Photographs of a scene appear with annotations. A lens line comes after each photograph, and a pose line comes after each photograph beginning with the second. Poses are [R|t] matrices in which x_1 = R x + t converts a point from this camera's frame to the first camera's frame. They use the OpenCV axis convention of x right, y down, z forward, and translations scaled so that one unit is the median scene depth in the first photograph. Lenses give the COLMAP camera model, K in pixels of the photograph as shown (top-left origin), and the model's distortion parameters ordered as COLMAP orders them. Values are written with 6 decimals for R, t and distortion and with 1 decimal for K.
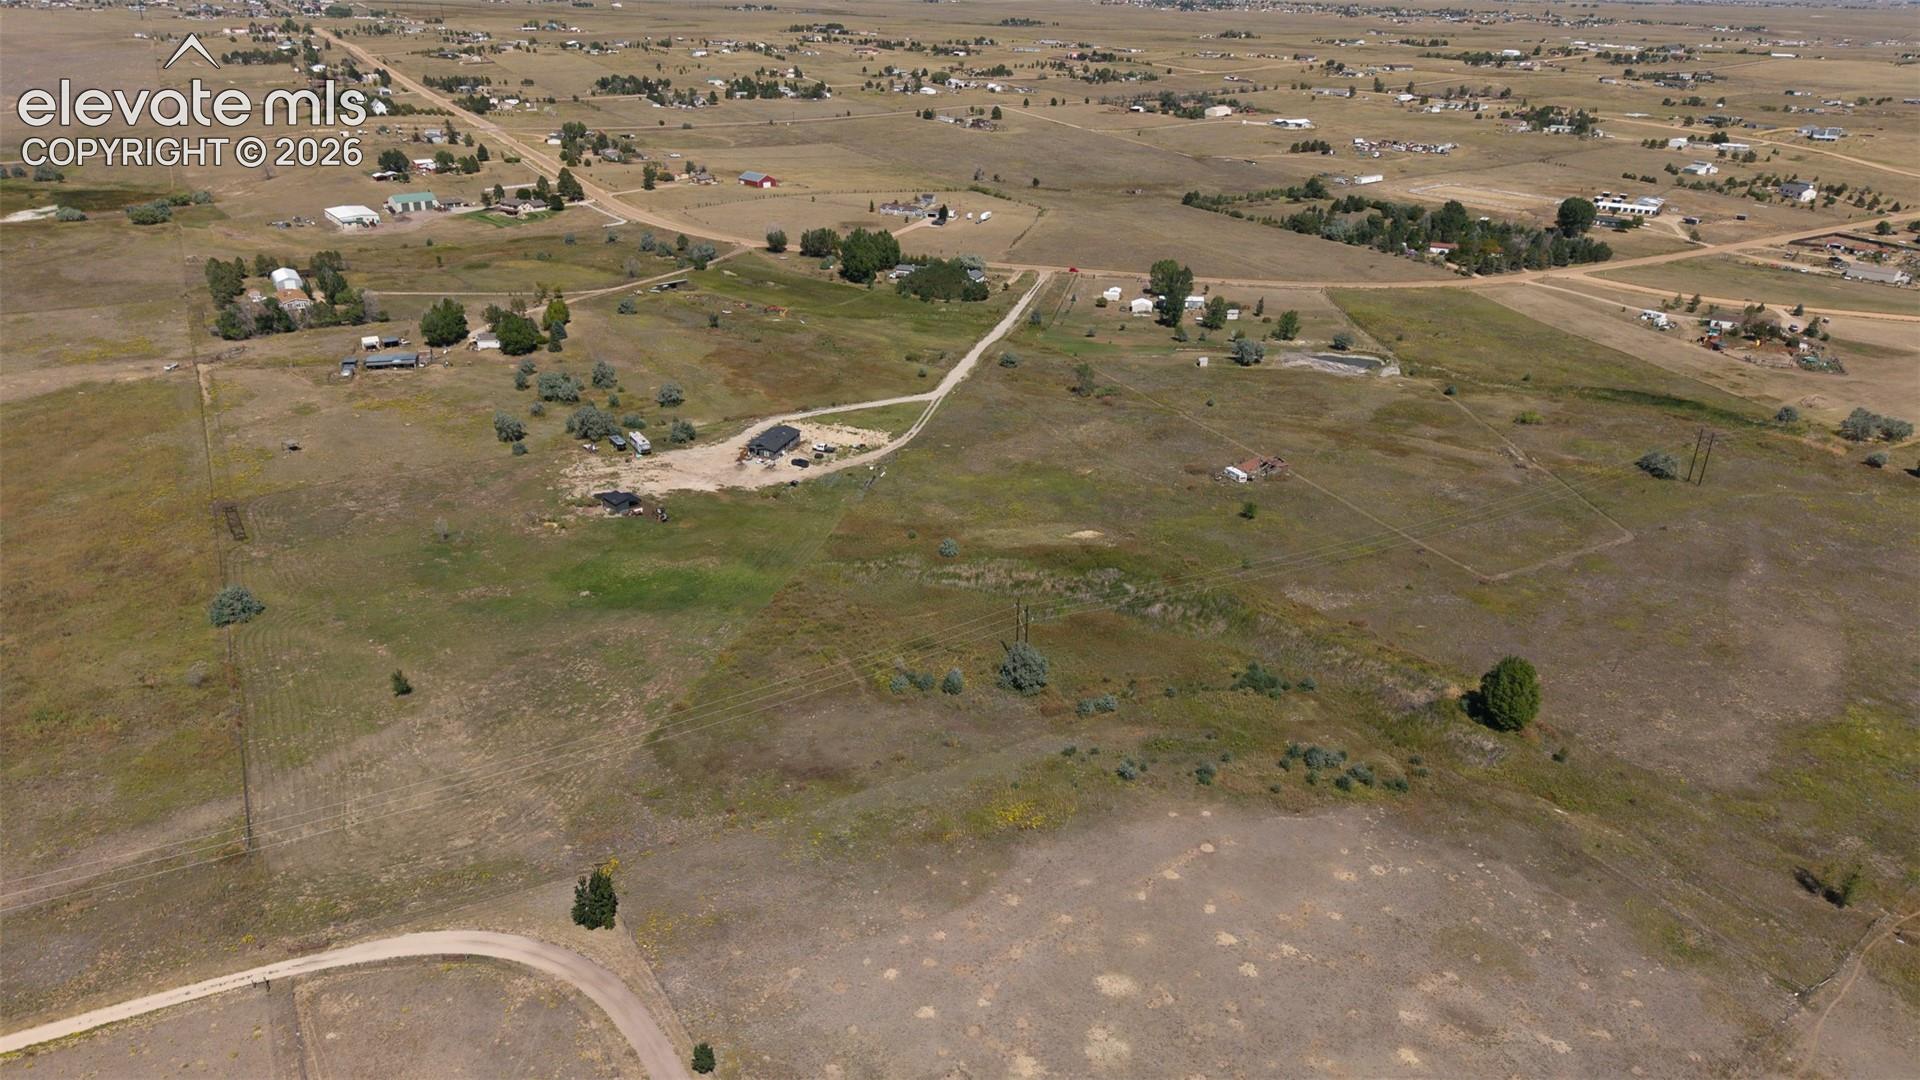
lens RADIAL K [[1267.4, 0, 960.3], [0, 1267.4, 569.3], [0, 0, 1]] dist [0.034603, -0.041984]
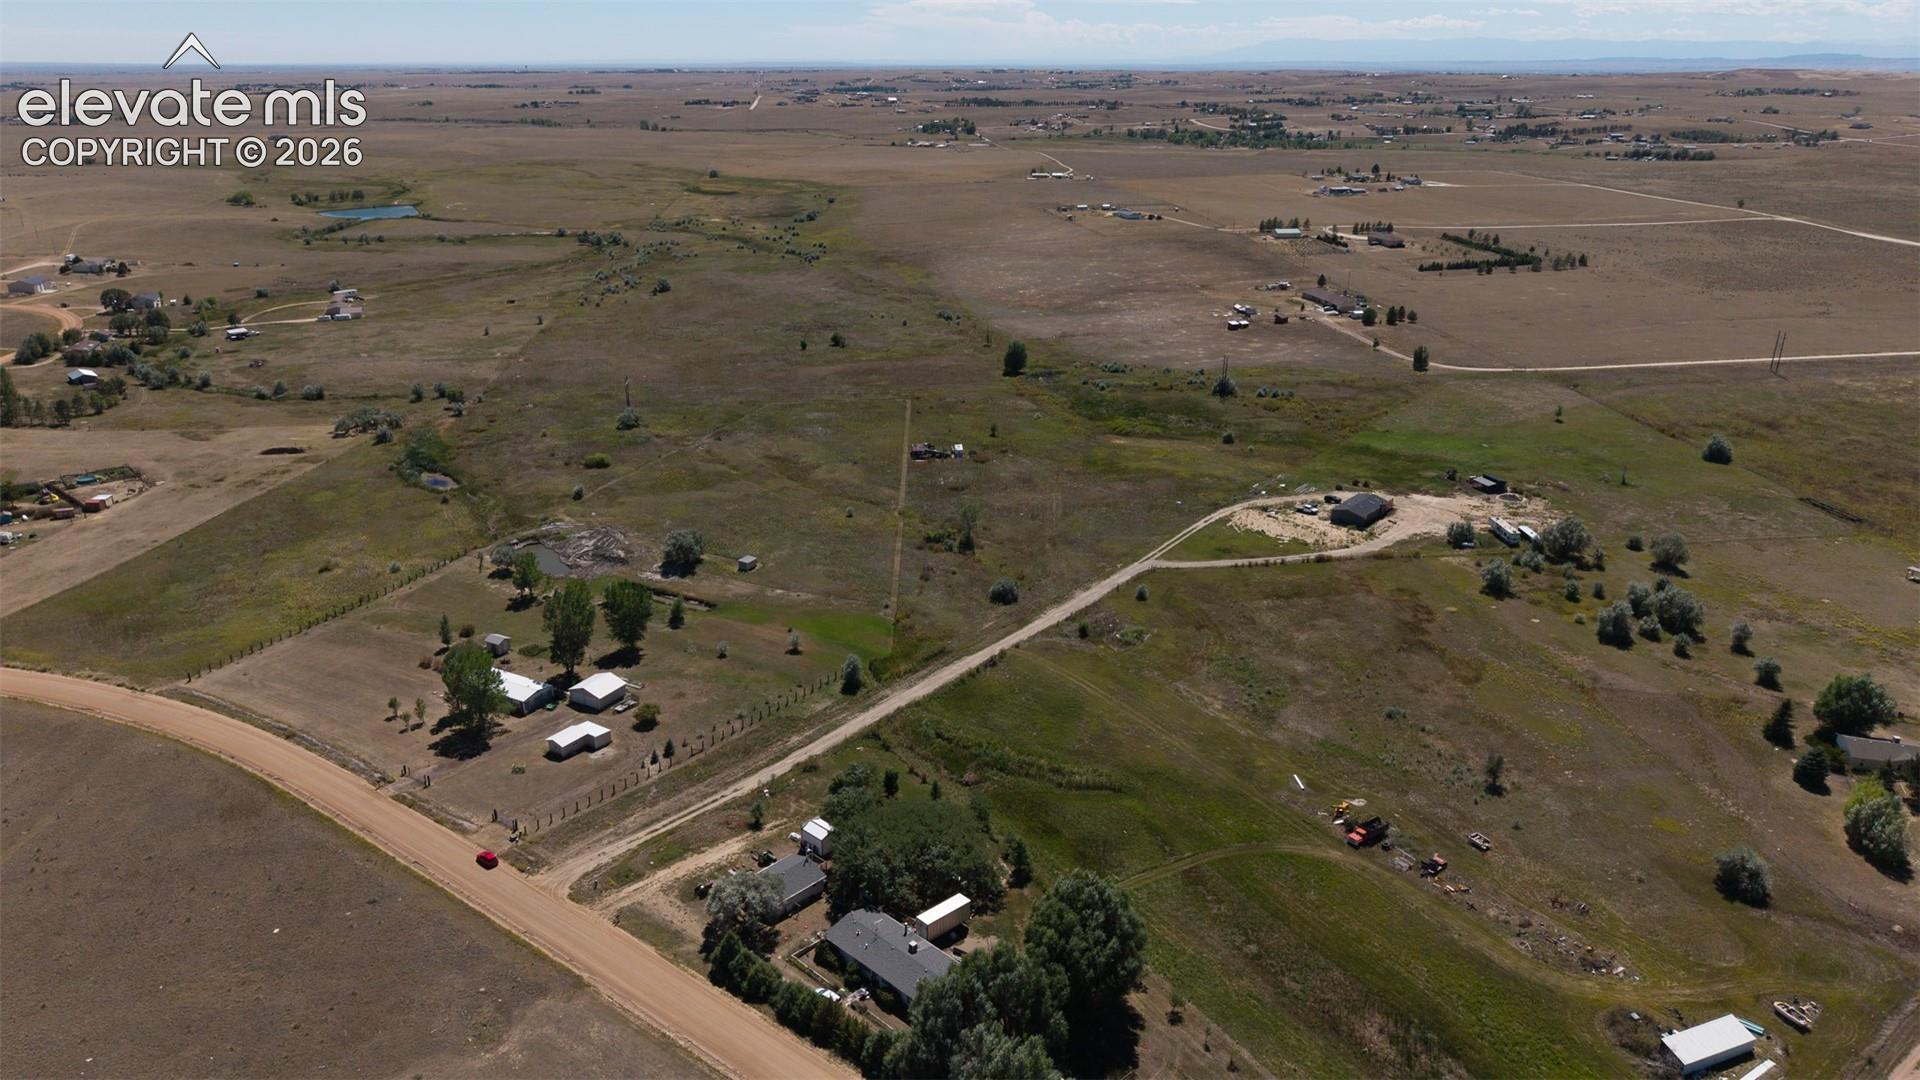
lens RADIAL K [[1272.7, 0, 958.1], [0, 1272.7, 589.9], [0, 0, 1]] dist [0.004179, -0.001846]
pose [[-0.918190, -0.166742, 0.359337, -0.181408], [0.157471, 0.678717, 0.717319, -0.651777], [-0.363496, 0.715221, -0.596934, 1.400014]]
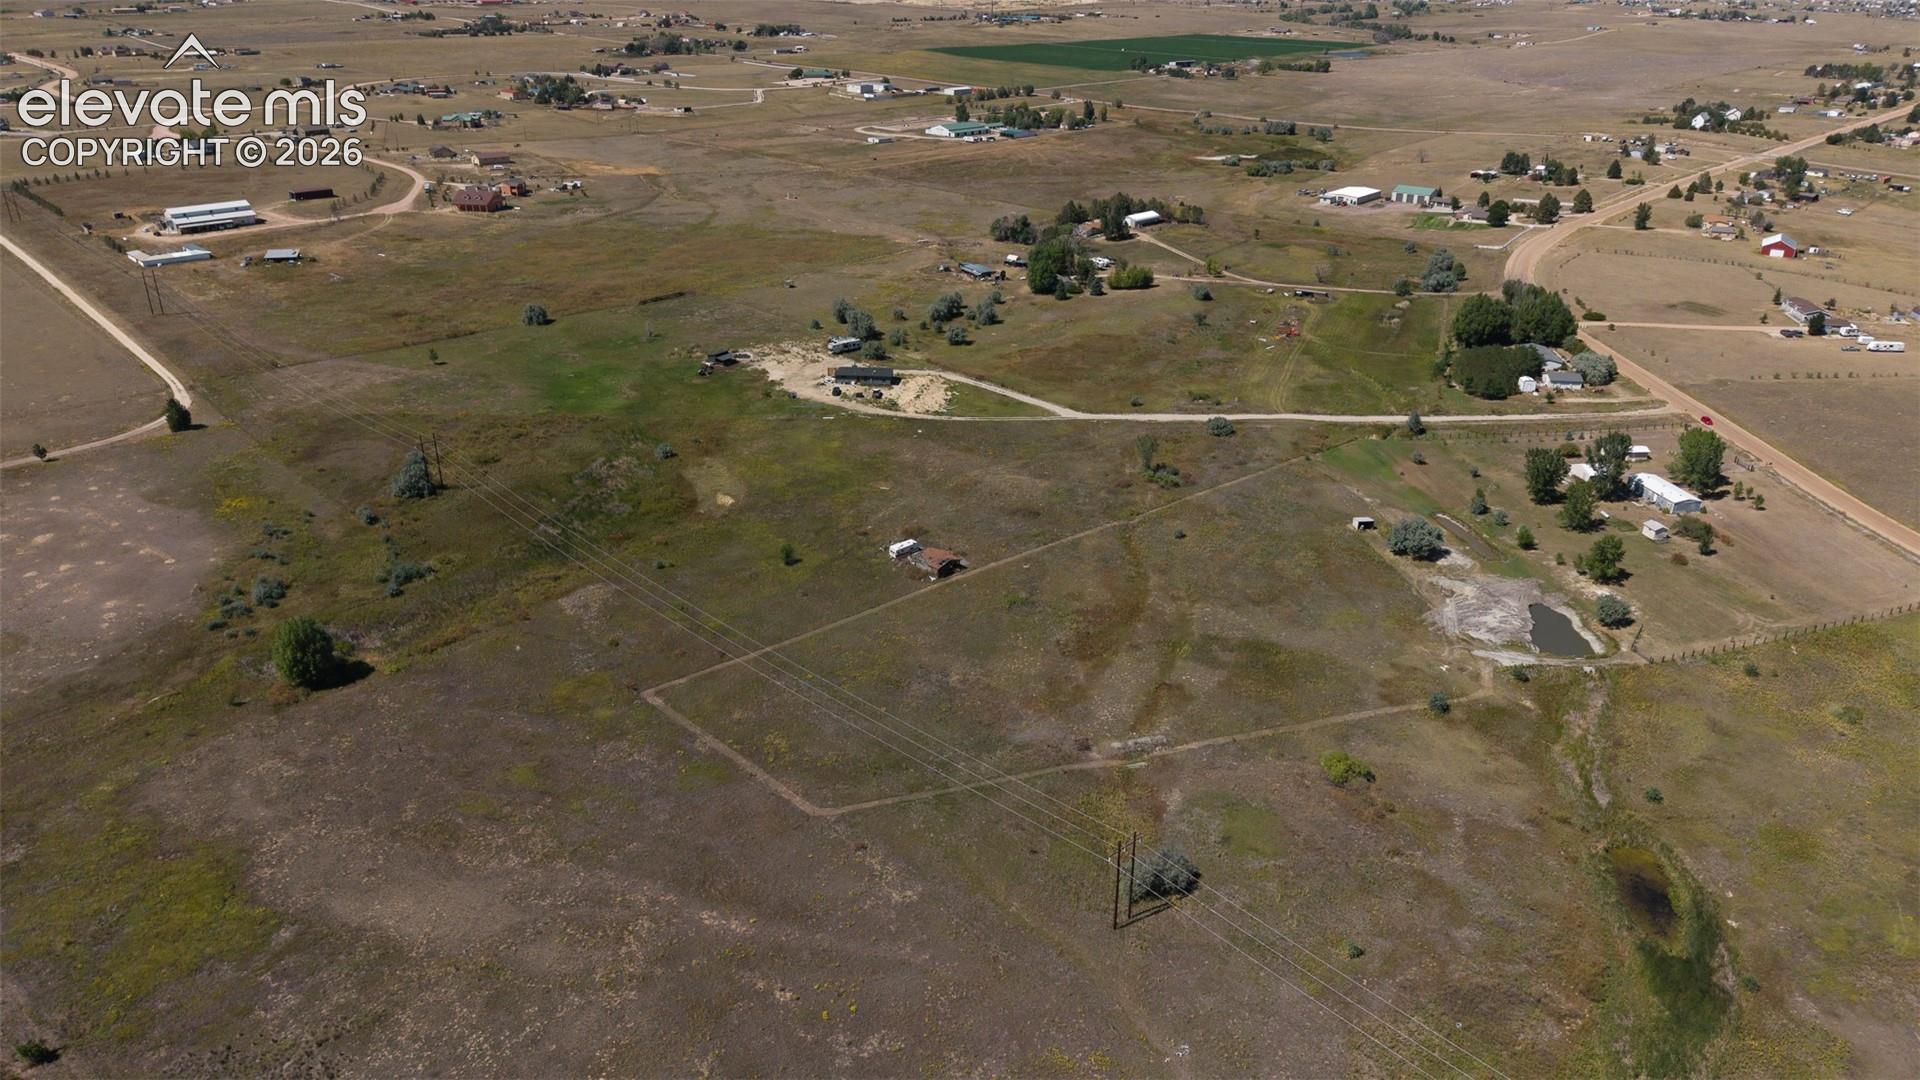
lens RADIAL K [[1284.2, 0, 964.0], [0, 1284.2, 541.3], [0, 0, 1]] dist [0.032180, -0.042214]
pose [[0.253744, 0.391170, -0.884647, 0.760515], [-0.419262, 0.868678, 0.263852, -0.248909], [0.871684, 0.303948, 0.384425, 0.546425]]
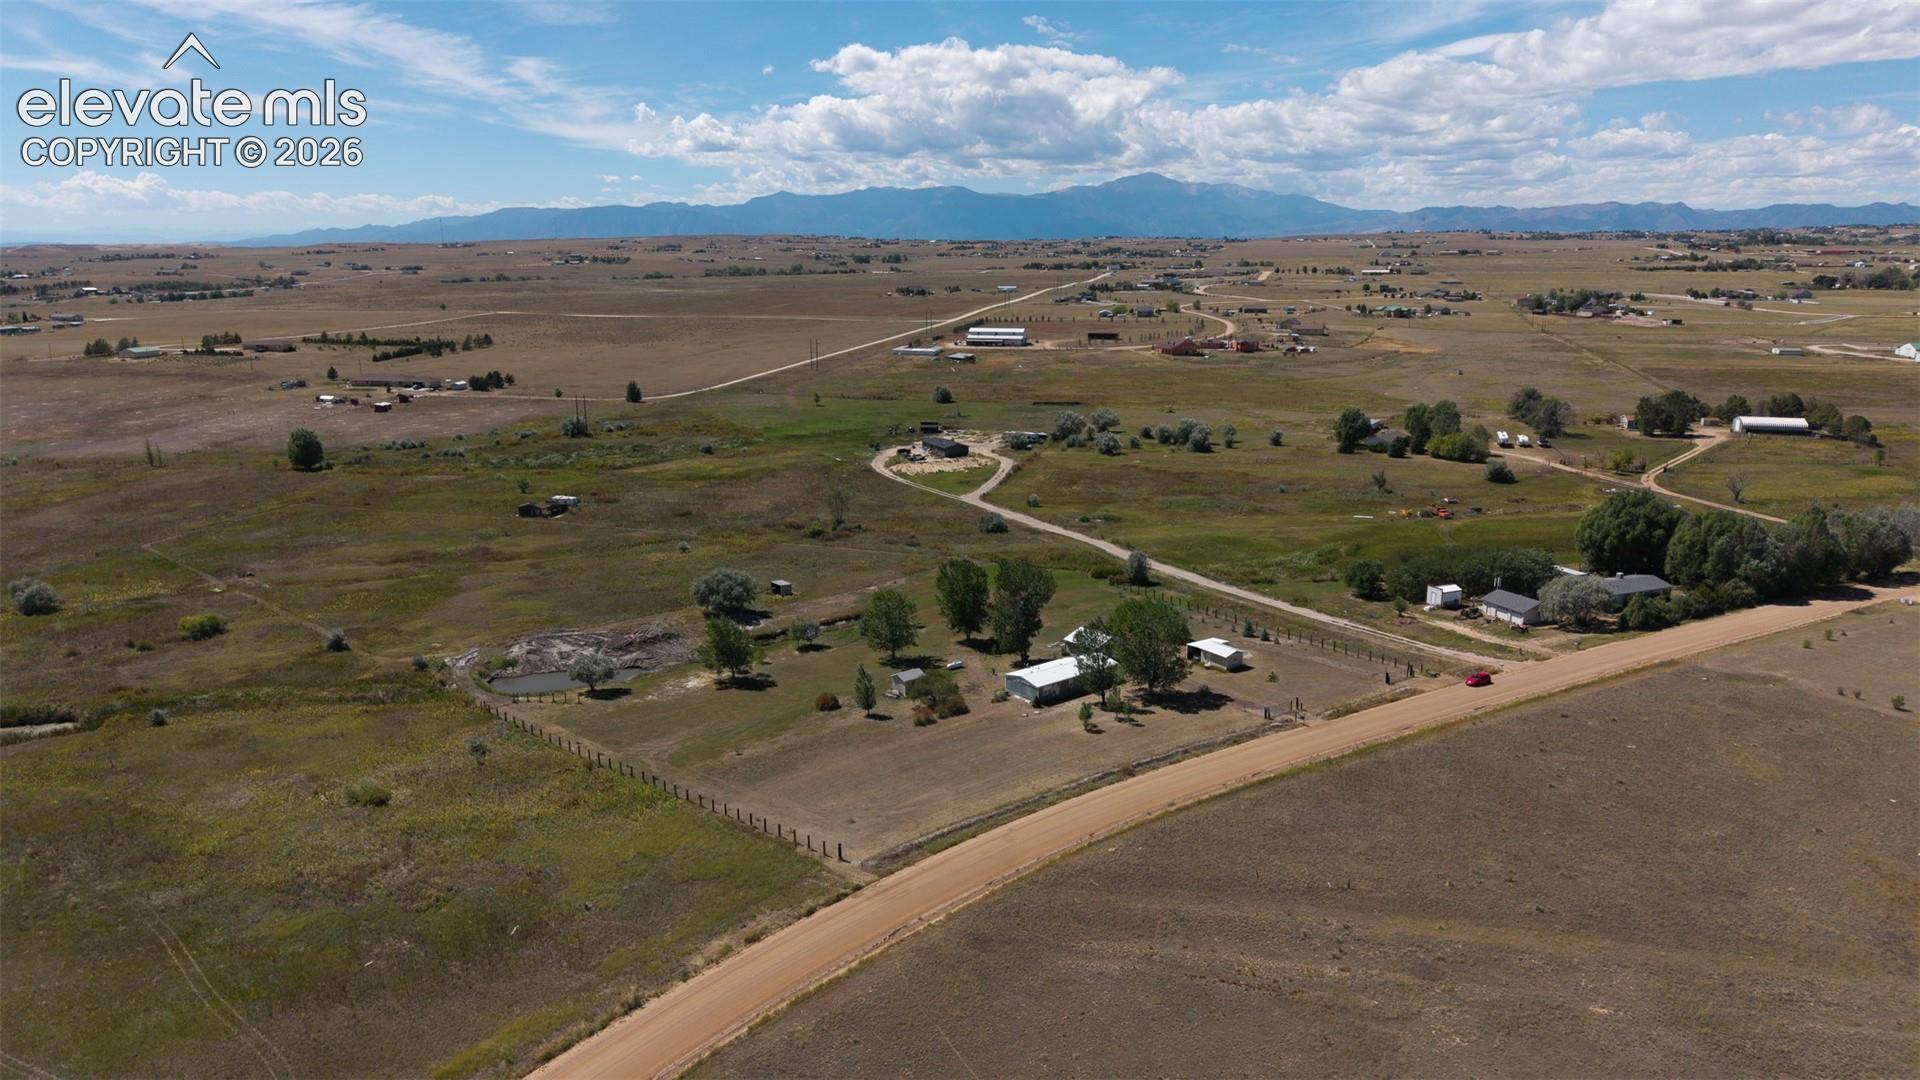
lens RADIAL K [[1276.0, 0, 960.0], [0, 1276.0, 540.0], [0, 0, 1]] dist [0.017169, -0.020503]
pose [[-0.716995, 0.151649, -0.680382, 0.530069], [-0.302125, 0.812004, 0.499369, -0.501058], [0.628202, 0.563606, -0.536386, 1.358515]]
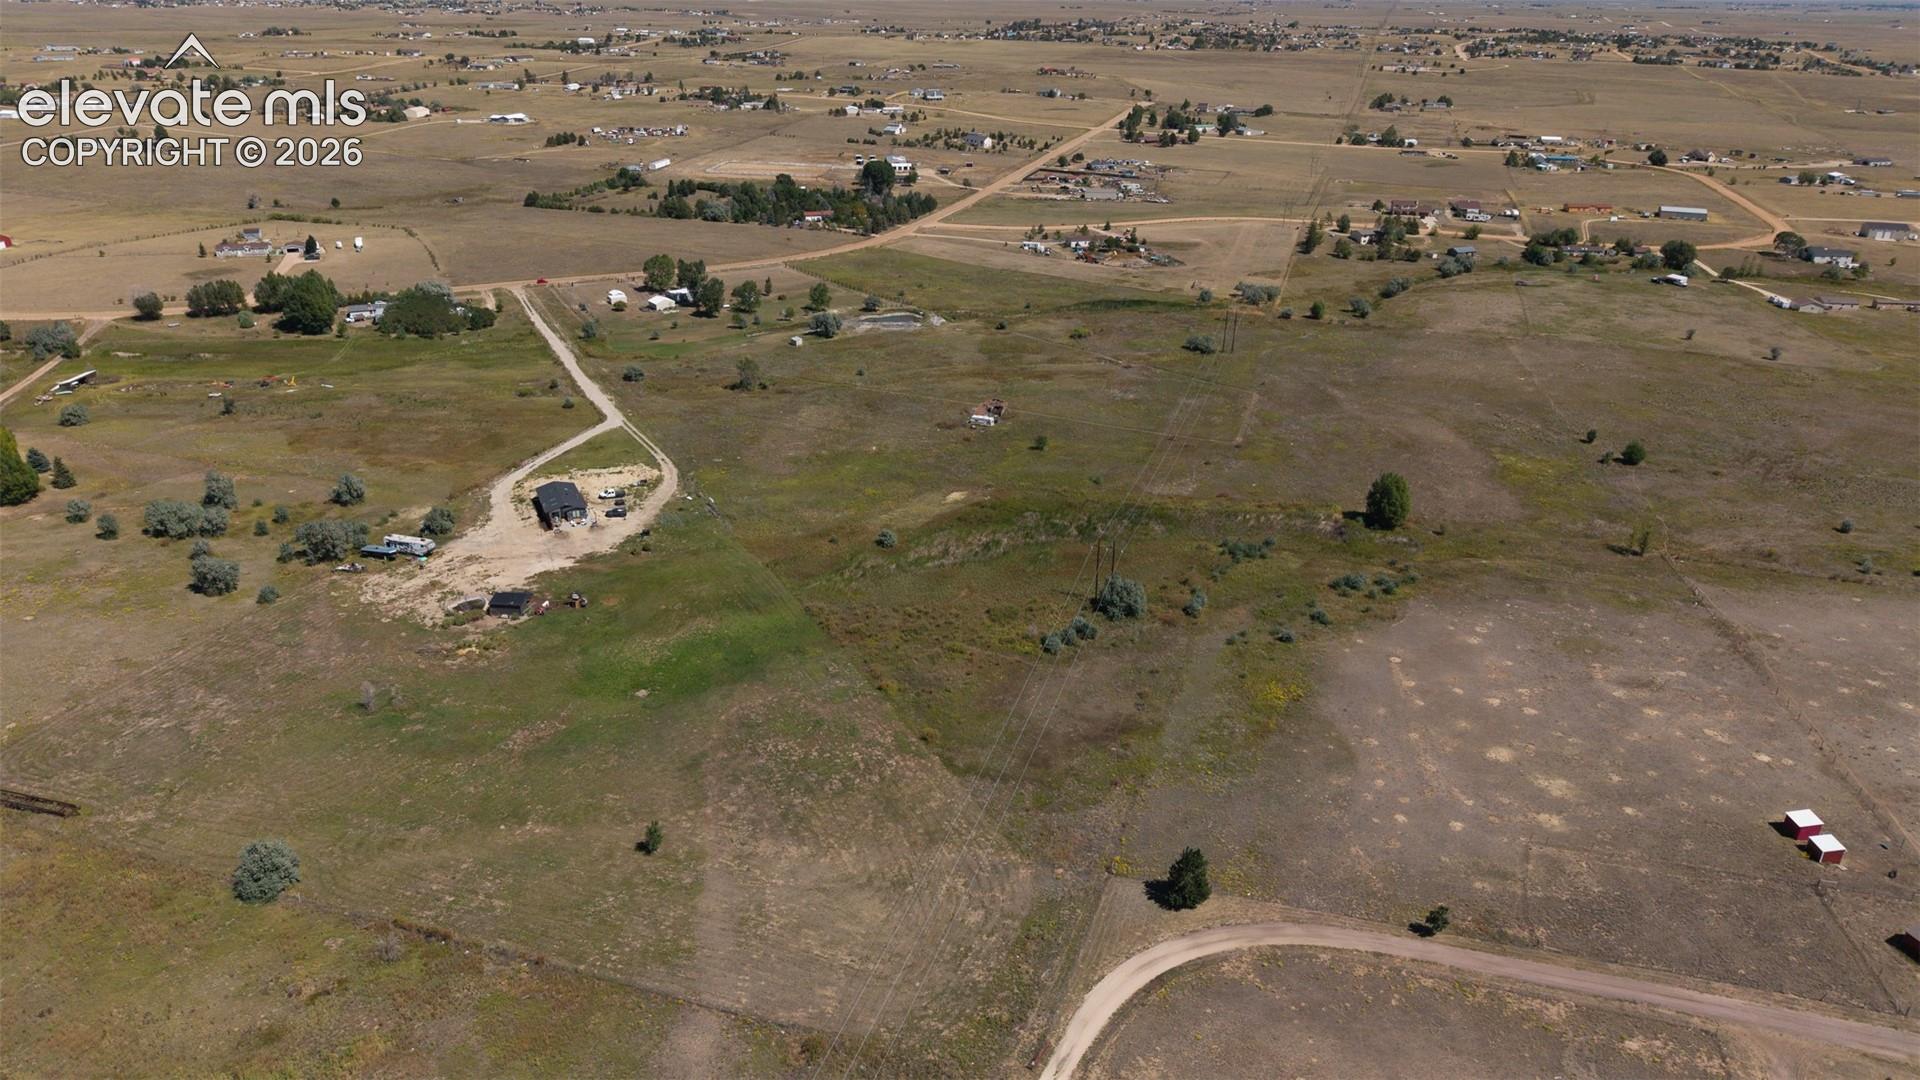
lens RADIAL K [[1284.2, 0, 964.0], [0, 1284.2, 541.3], [0, 0, 1]] dist [0.032180, -0.042214]
pose [[0.743234, -0.276043, 0.609429, -0.392893], [0.285977, 0.954582, 0.083615, -0.055194], [-0.604831, 0.112137, 0.788419, 0.106847]]
